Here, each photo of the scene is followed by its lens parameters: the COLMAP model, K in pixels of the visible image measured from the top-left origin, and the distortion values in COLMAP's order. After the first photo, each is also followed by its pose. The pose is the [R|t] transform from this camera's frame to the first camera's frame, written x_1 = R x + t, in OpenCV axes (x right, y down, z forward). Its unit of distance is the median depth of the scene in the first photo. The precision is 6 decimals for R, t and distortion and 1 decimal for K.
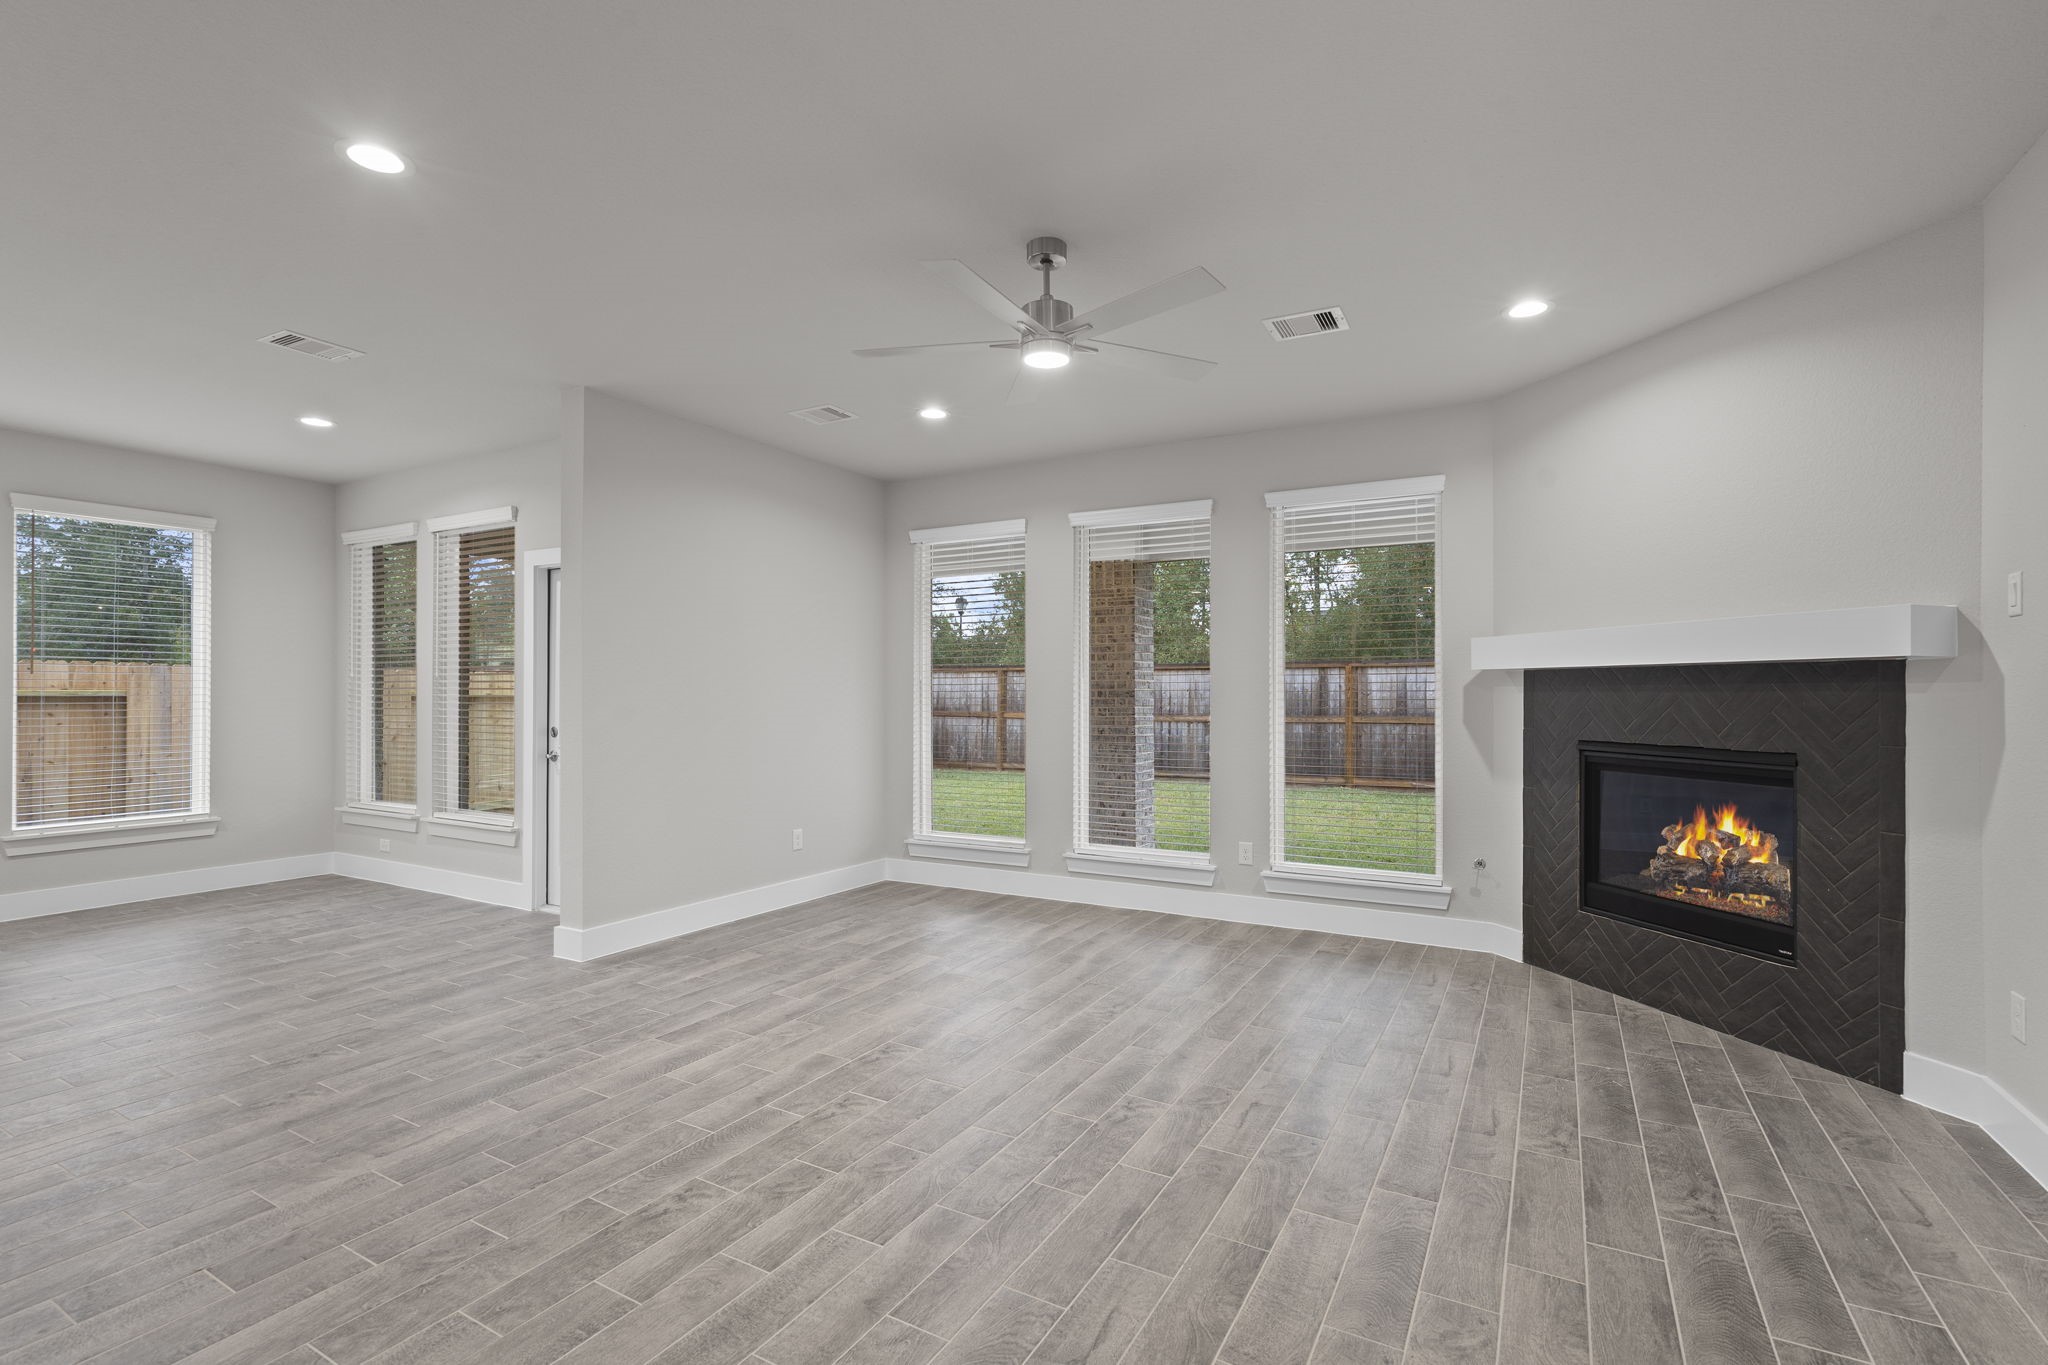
lens RADIAL K [[926.0, 0, 1007.3], [0, 926.0, 690.7], [0, 0, 1]] dist [-0.007902, 0.001056]
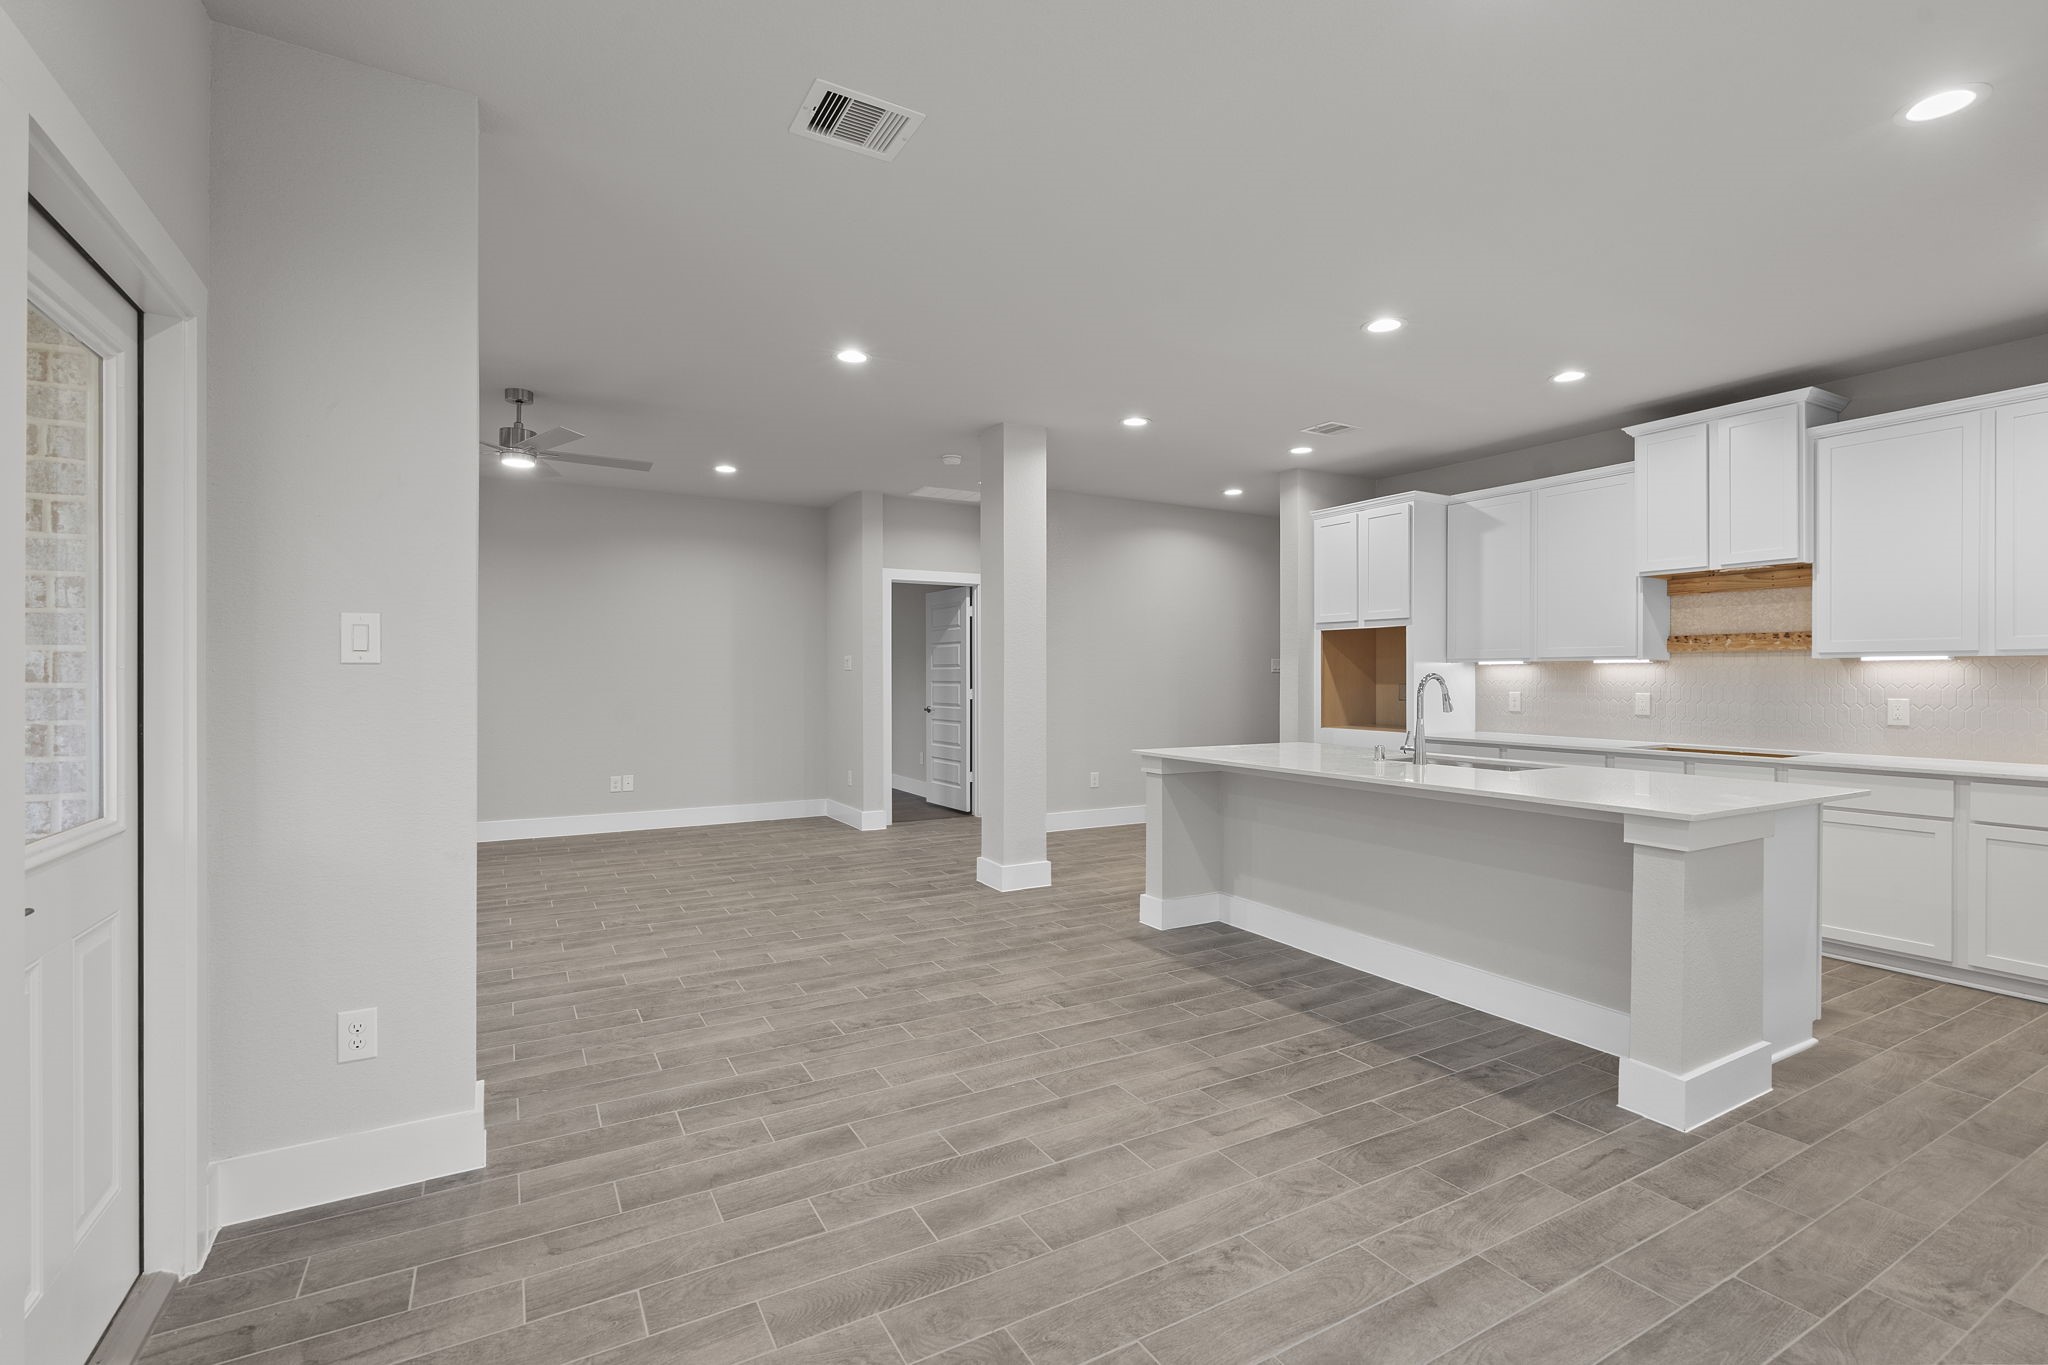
lens RADIAL K [[926.0, 0, 1023.6], [0, 926.0, 676.8], [0, 0, 1]] dist [-0.007902, 0.001056]
pose [[-0.861784, -0.006357, 0.507236, -1.538222], [-0.006632, 0.999977, 0.001265, -0.002393], [-0.507232, -0.002274, -0.861806, 1.941565]]
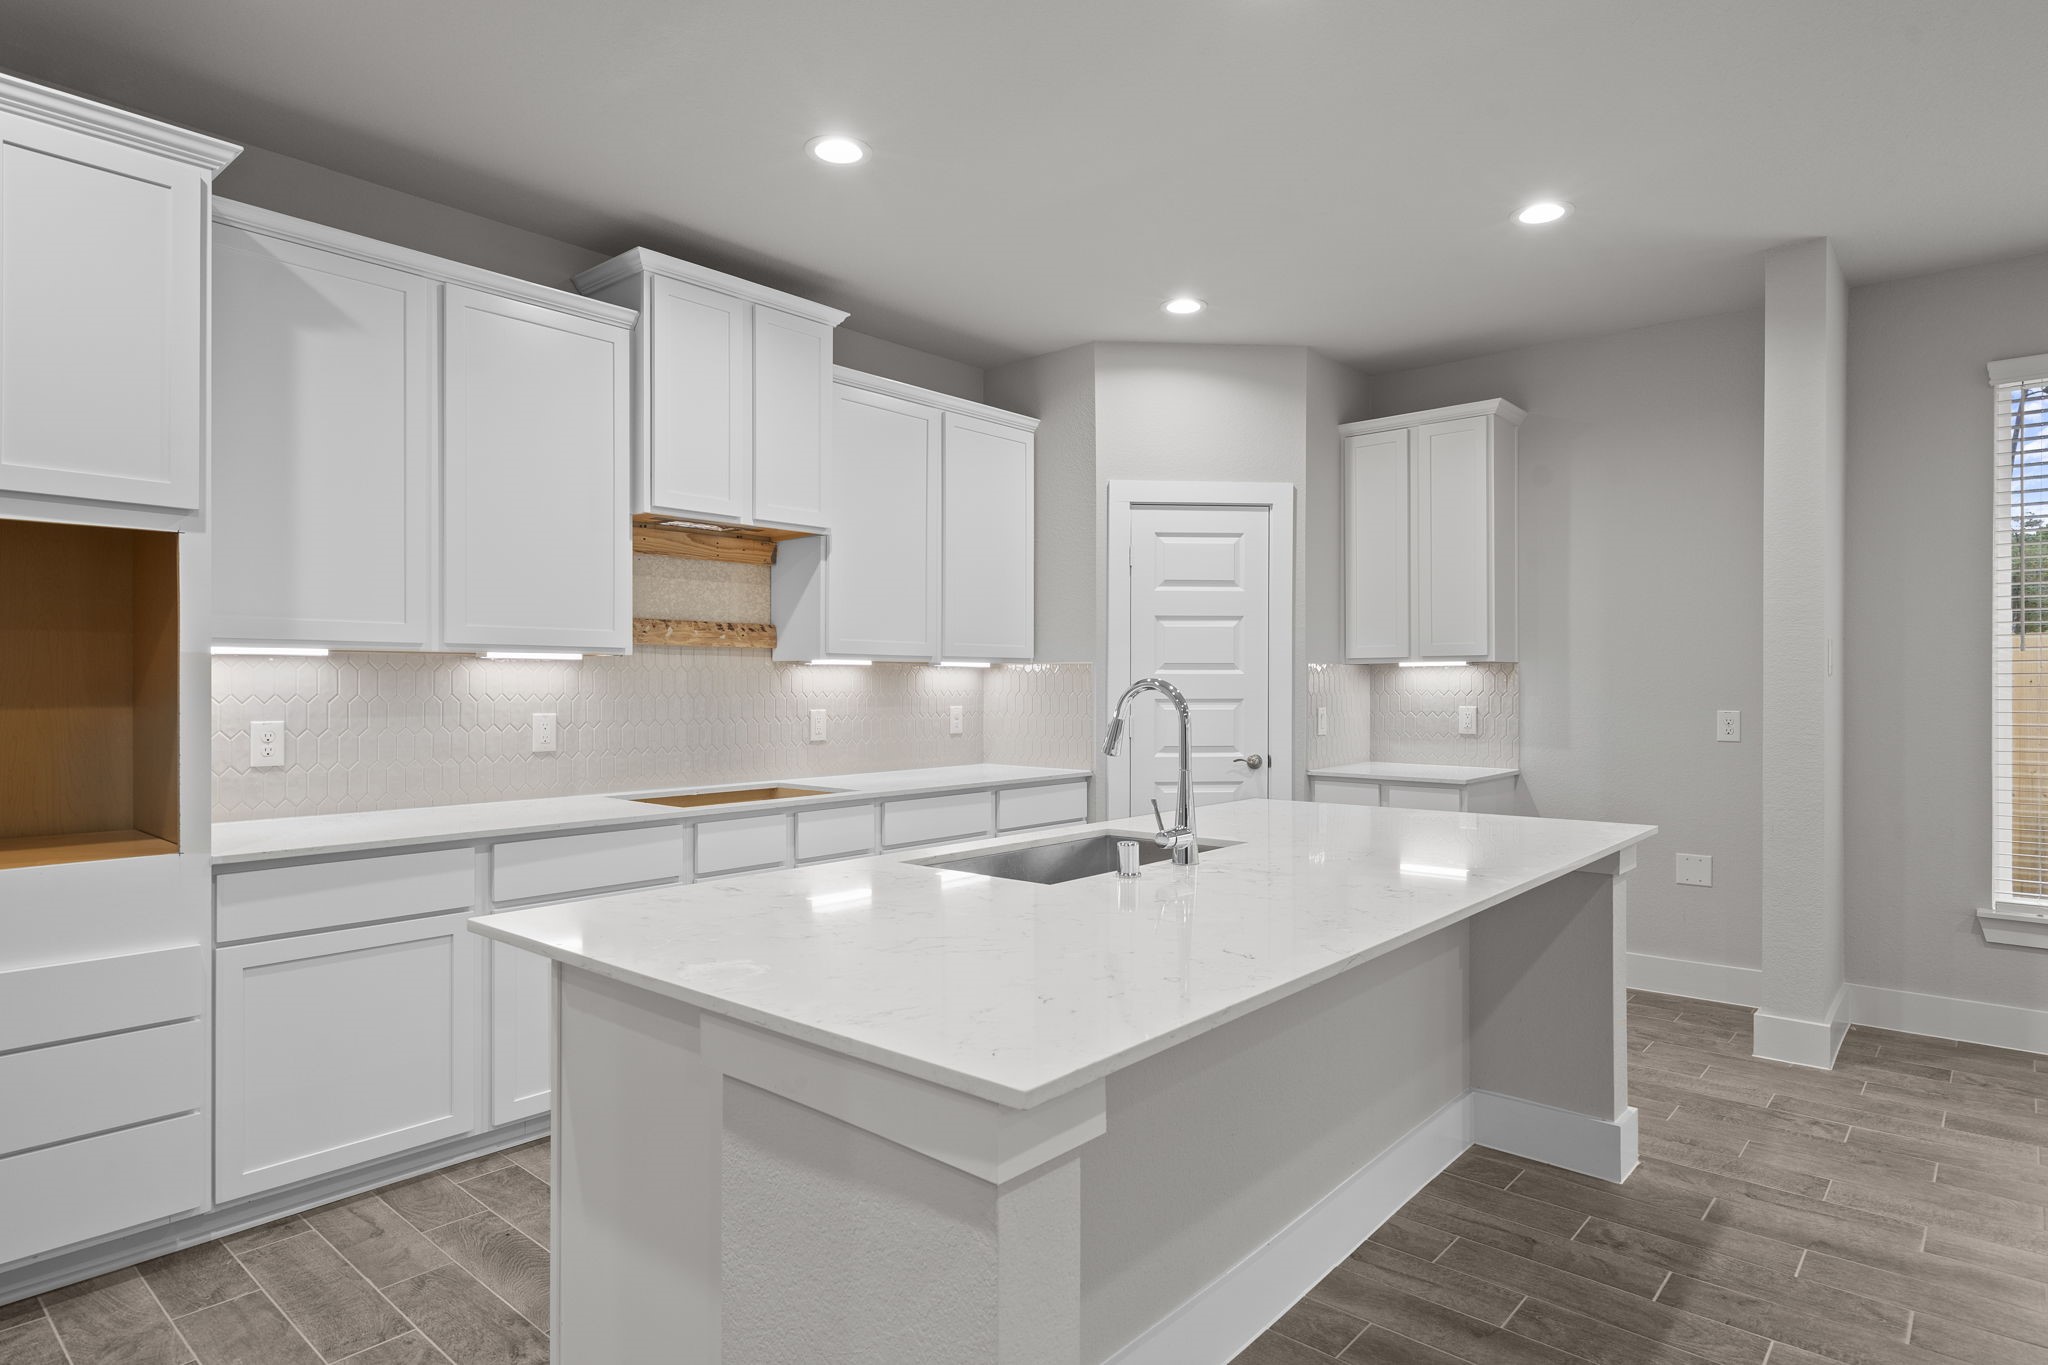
lens RADIAL K [[1131.8, 0, 1022.9], [0, 1131.8, 695.1], [0, 0, 1]] dist [-0.002012, 0.002673]
pose [[-0.195781, 0.004718, -0.980636, -0.553834], [0.002631, 0.999987, 0.004285, -0.000391], [0.980644, -0.001741, -0.195791, 0.558306]]
